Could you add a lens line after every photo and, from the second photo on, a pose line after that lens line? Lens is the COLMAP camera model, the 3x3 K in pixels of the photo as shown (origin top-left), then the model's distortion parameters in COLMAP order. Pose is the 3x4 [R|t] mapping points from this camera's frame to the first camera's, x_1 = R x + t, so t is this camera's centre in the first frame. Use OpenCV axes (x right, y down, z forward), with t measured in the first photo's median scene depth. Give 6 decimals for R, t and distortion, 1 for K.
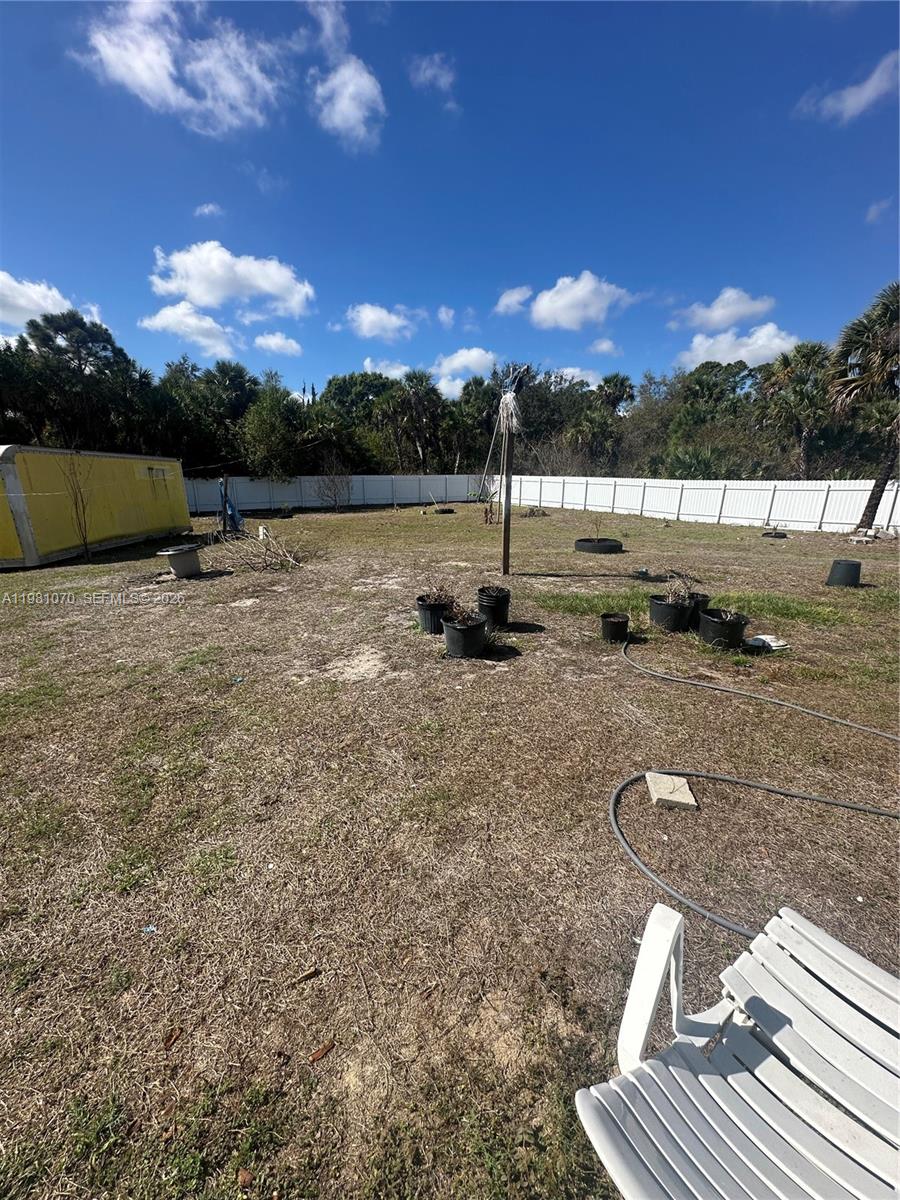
lens RADIAL K [[478.4, 0, 450.5], [0, 478.4, 605.2], [0, 0, 1]] dist [-0.005281, 0.001475]
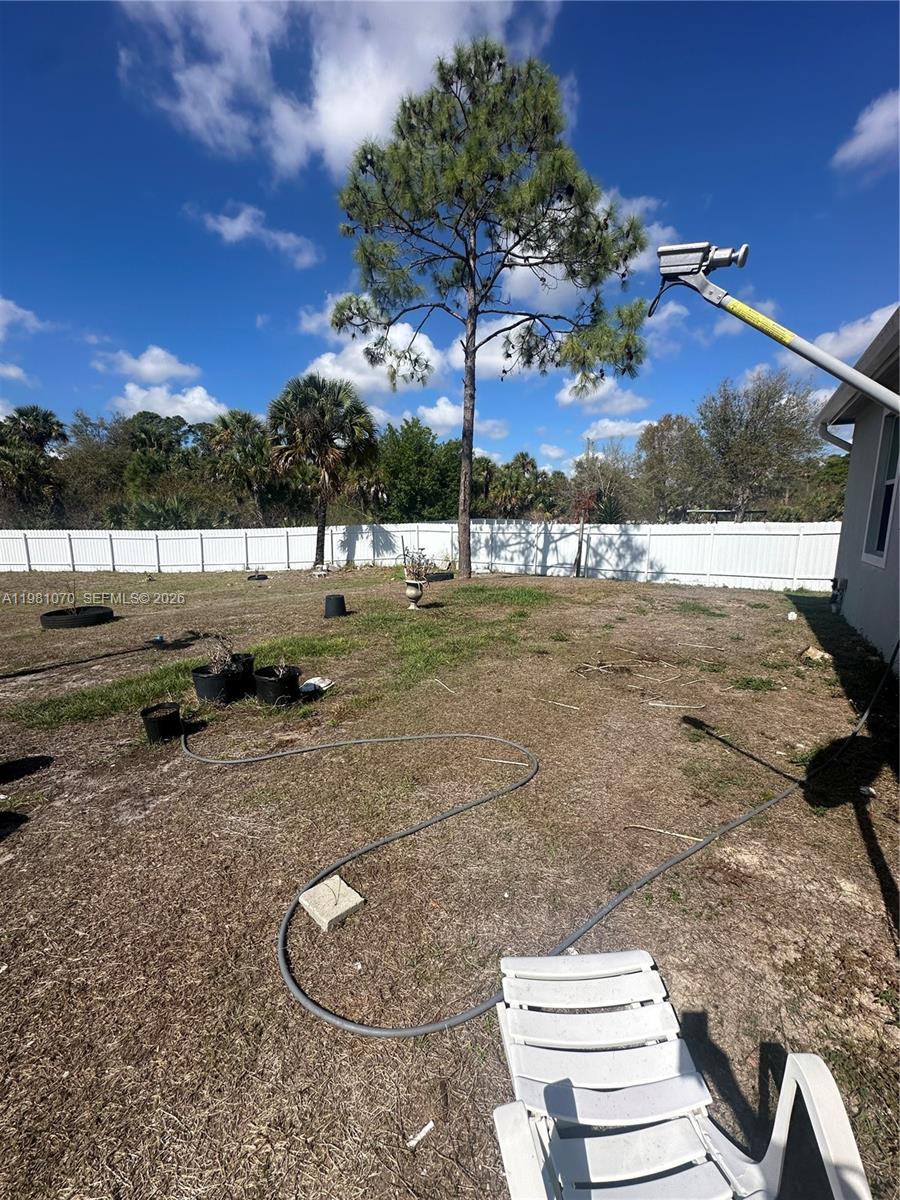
lens RADIAL K [[478.4, 0, 429.5], [0, 478.4, 587.3], [0, 0, 1]] dist [-0.005281, 0.001475]
pose [[0.539332, -0.129419, 0.832089, -0.036199], [0.233103, 0.972452, 0.000160, -0.050547], [-0.809187, 0.193876, 0.554642, 0.116488]]
